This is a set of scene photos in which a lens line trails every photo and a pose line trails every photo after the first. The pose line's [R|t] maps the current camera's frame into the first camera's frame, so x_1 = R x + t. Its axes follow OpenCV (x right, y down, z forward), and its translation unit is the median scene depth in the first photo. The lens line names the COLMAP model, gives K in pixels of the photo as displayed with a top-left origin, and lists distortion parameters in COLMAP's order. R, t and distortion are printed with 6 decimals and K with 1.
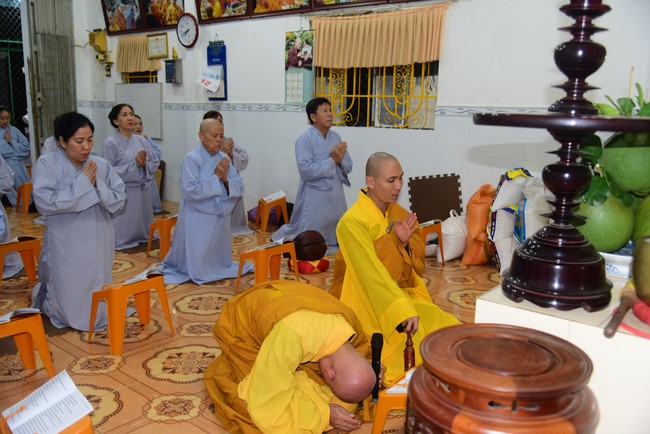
lens RADIAL K [[632.9, 0, 325.0], [0, 632.9, 217.0], [0, 0, 1]] dist [-0.013850, 0.000133]
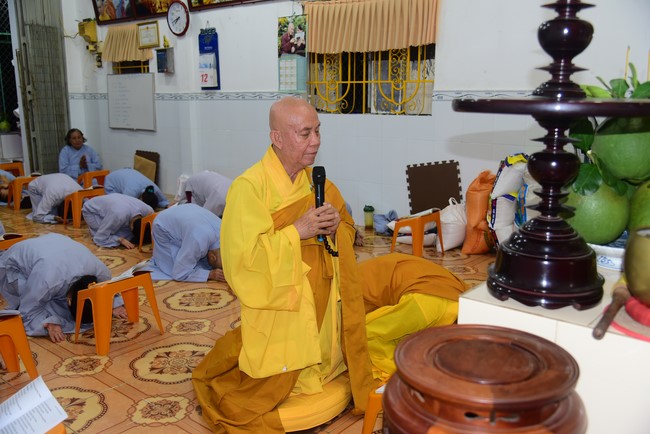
lens RADIAL K [[639.2, 0, 325.0], [0, 639.2, 217.0], [0, 0, 1]] dist [-0.004685, -0.008477]
pose [[0.999748, -0.019714, -0.010769, 0.018296], [0.019912, 0.999629, 0.018598, -0.004049], [0.010399, -0.018808, 0.999769, 0.017900]]
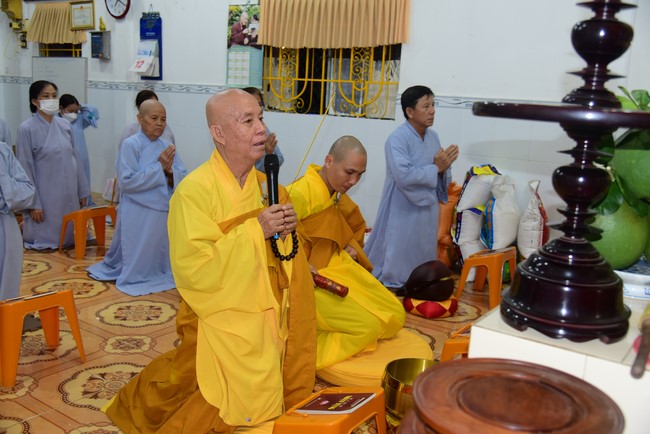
lens RADIAL K [[678.3, 0, 325.0], [0, 678.3, 217.0], [0, 0, 1]] dist [-0.018206, 0.027023]
pose [[0.995944, 0.016098, 0.088522, -0.011541], [-0.016894, 0.999823, 0.008245, -0.006141], [-0.088374, -0.009707, 0.996040, 0.046036]]
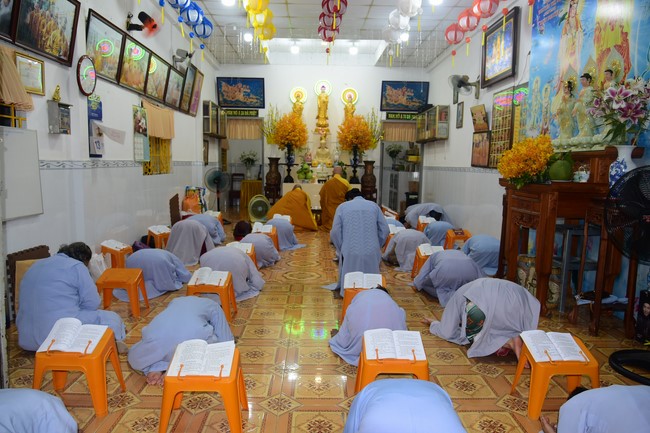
lens RADIAL K [[465.7, 0, 325.0], [0, 465.7, 216.5], [0, 0, 1]] dist [-0.043184, 0.001142]
pose [[-0.683860, -0.093604, 0.723584, -1.244262], [0.122695, 0.962859, 0.240516, -0.307584], [-0.719223, 0.253259, -0.646977, 1.685033]]
